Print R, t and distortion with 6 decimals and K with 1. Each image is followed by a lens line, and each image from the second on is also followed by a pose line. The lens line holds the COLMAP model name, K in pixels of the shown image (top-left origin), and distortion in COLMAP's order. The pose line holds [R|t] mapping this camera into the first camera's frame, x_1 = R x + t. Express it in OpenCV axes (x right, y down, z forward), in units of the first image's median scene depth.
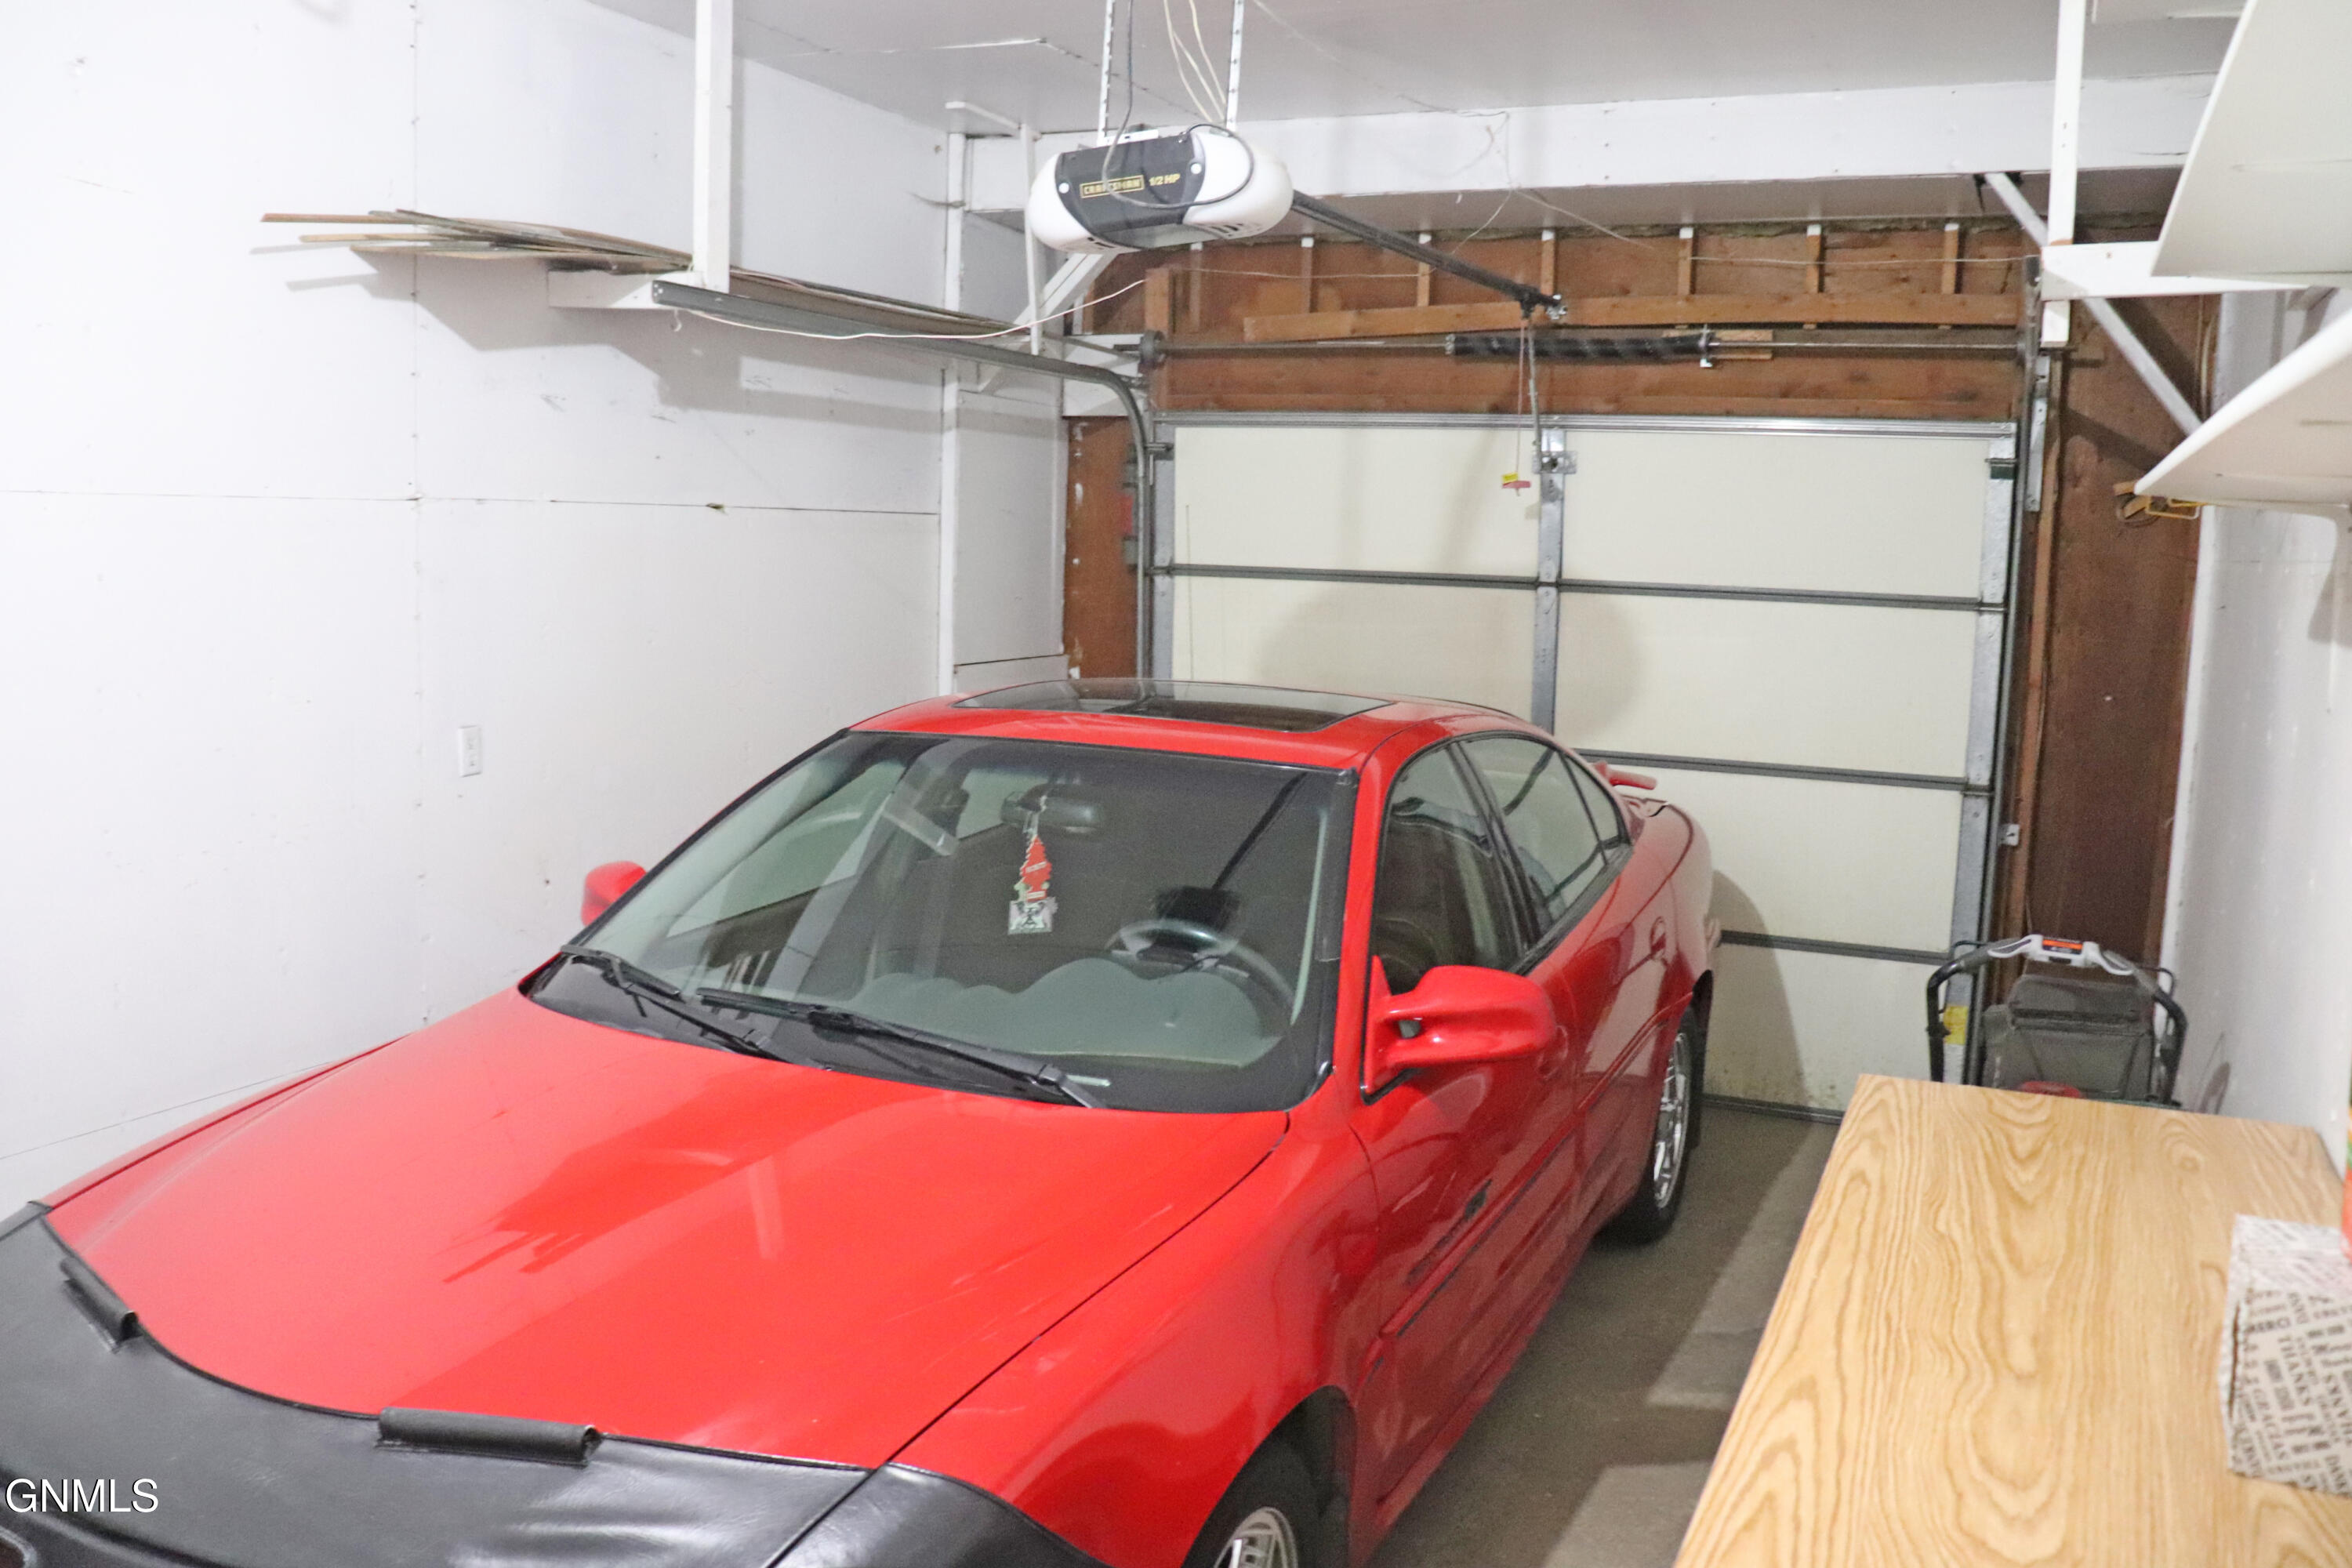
lens RADIAL K [[1946.4, 0, 1158.3], [0, 1946.4, 788.2], [0, 0, 1]] dist [-0.161019, 0.143831]
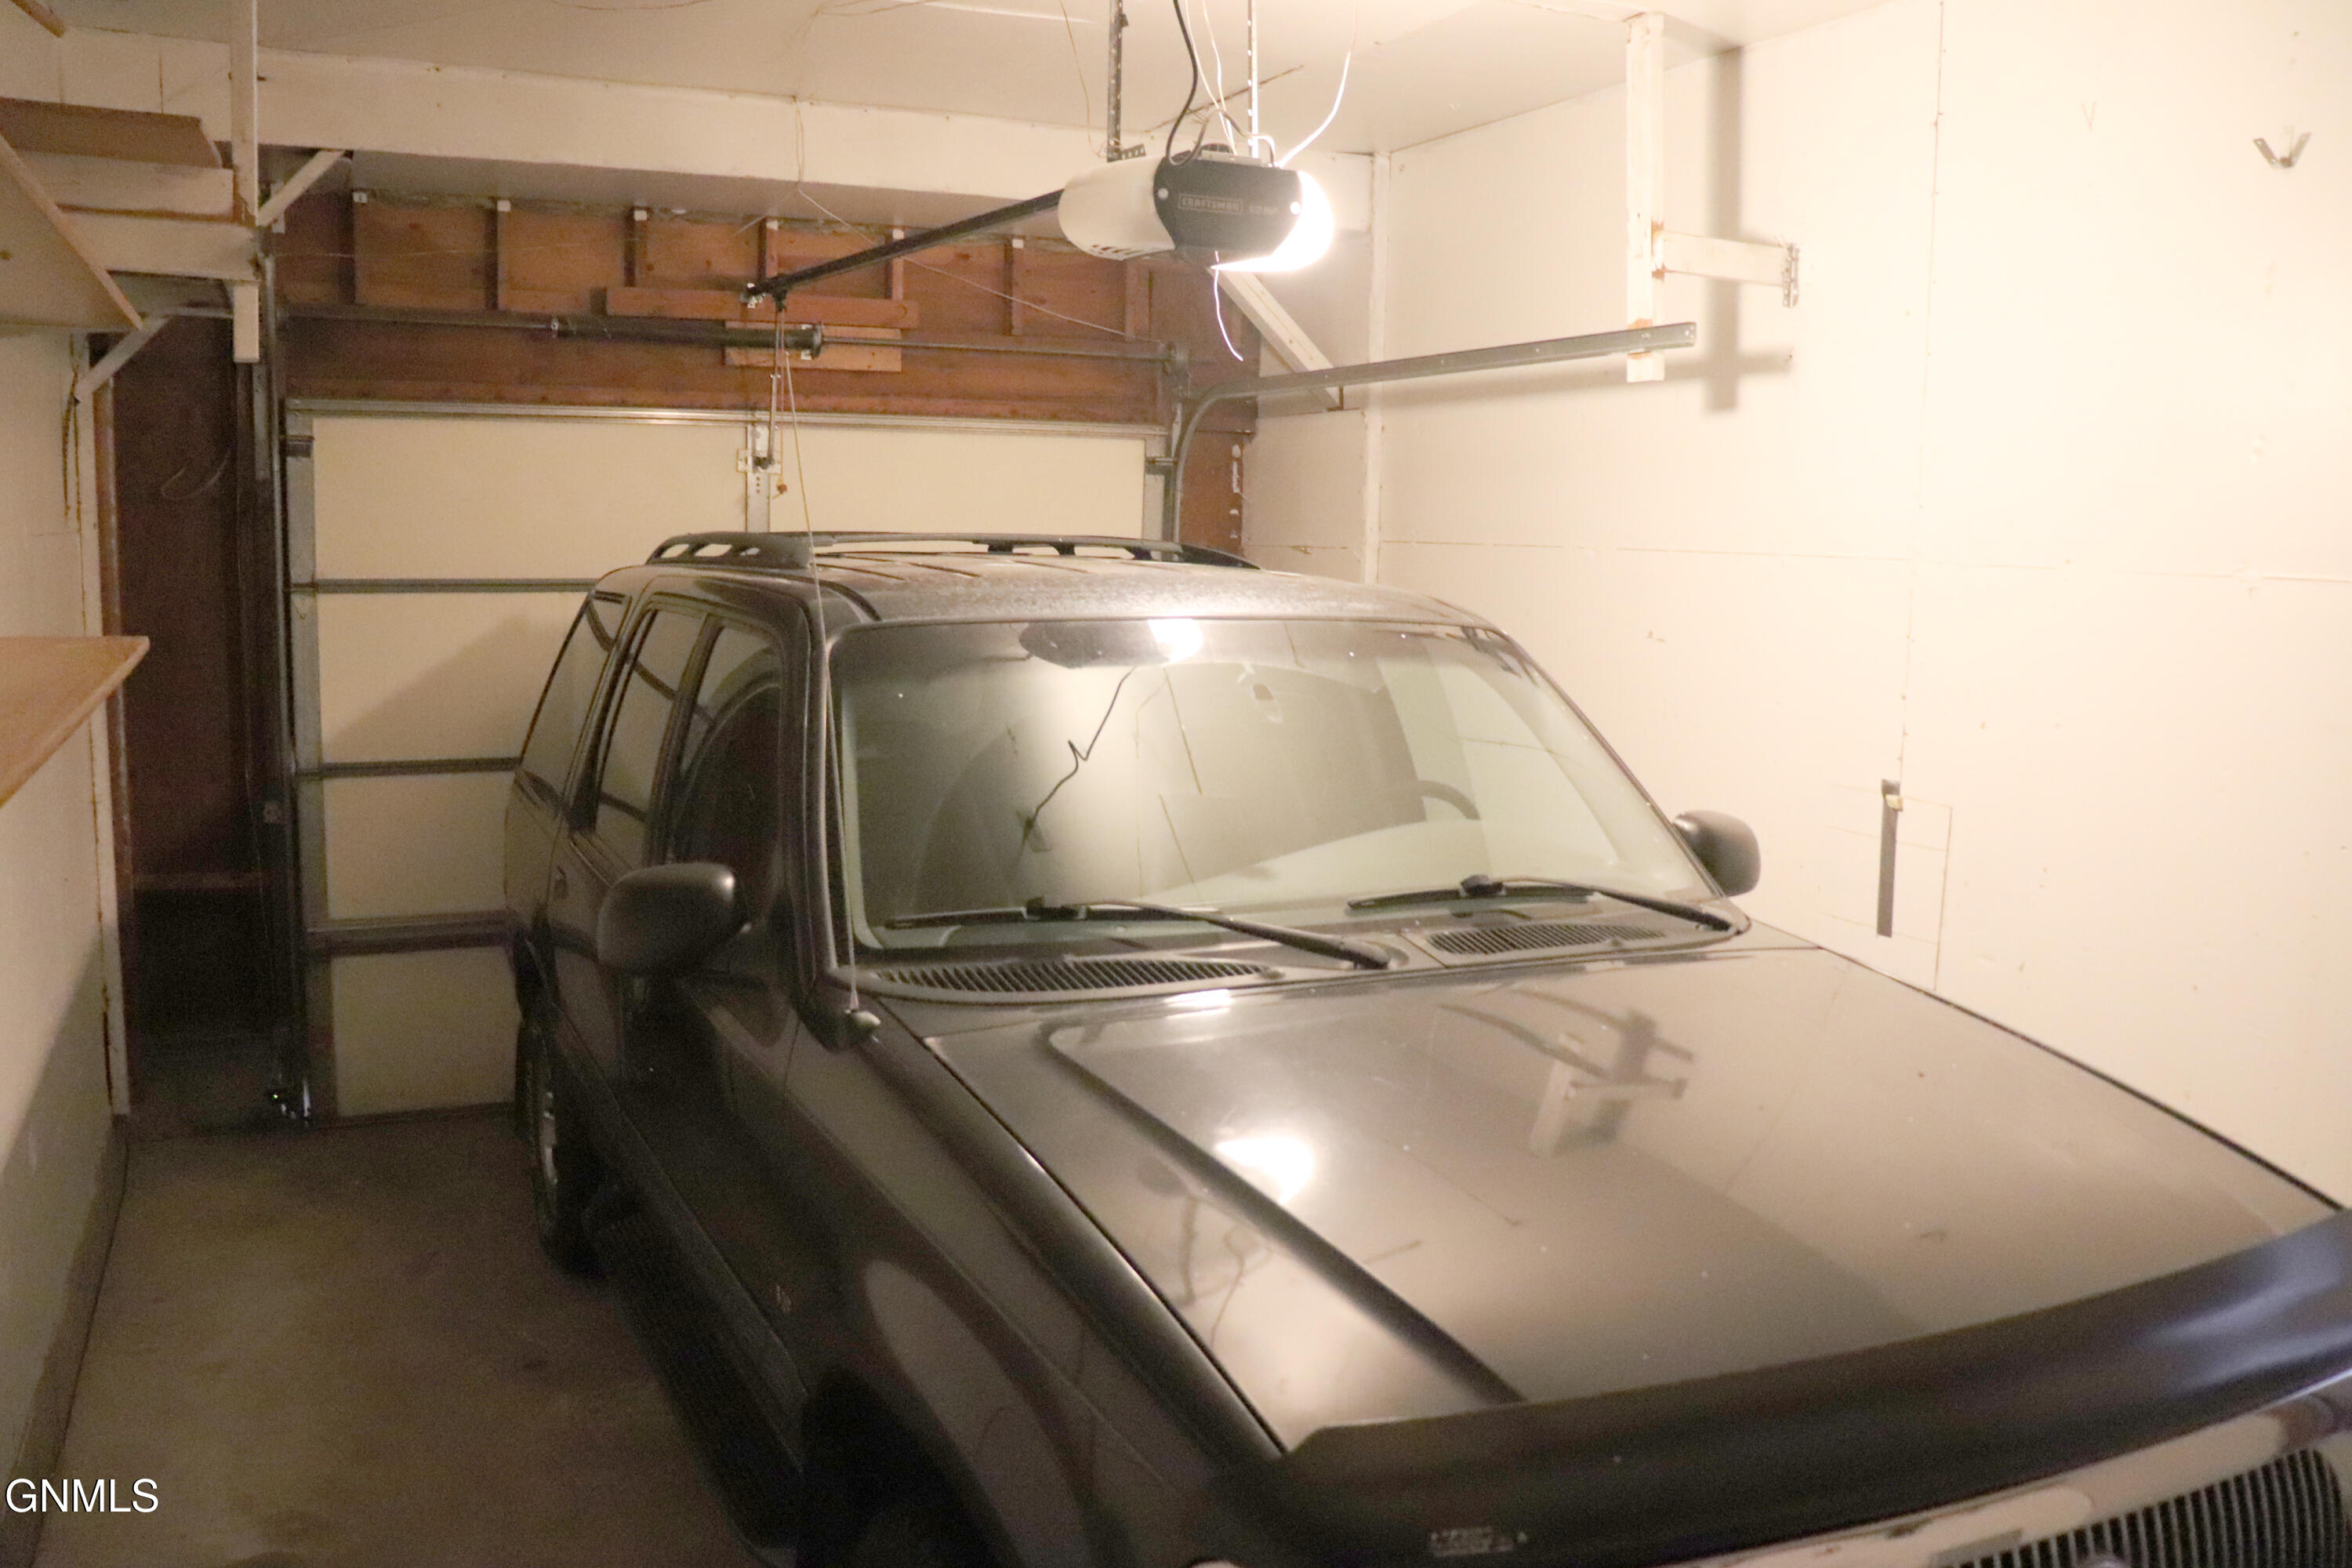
lens RADIAL K [[1946.4, 0, 1158.3], [0, 1946.4, 788.2], [0, 0, 1]] dist [-0.161019, 0.143831]
pose [[0.672693, -0.112308, 0.731349, -0.396318], [0.097472, 0.993250, 0.062872, -0.047690], [-0.733474, 0.028993, 0.679099, 0.206858]]
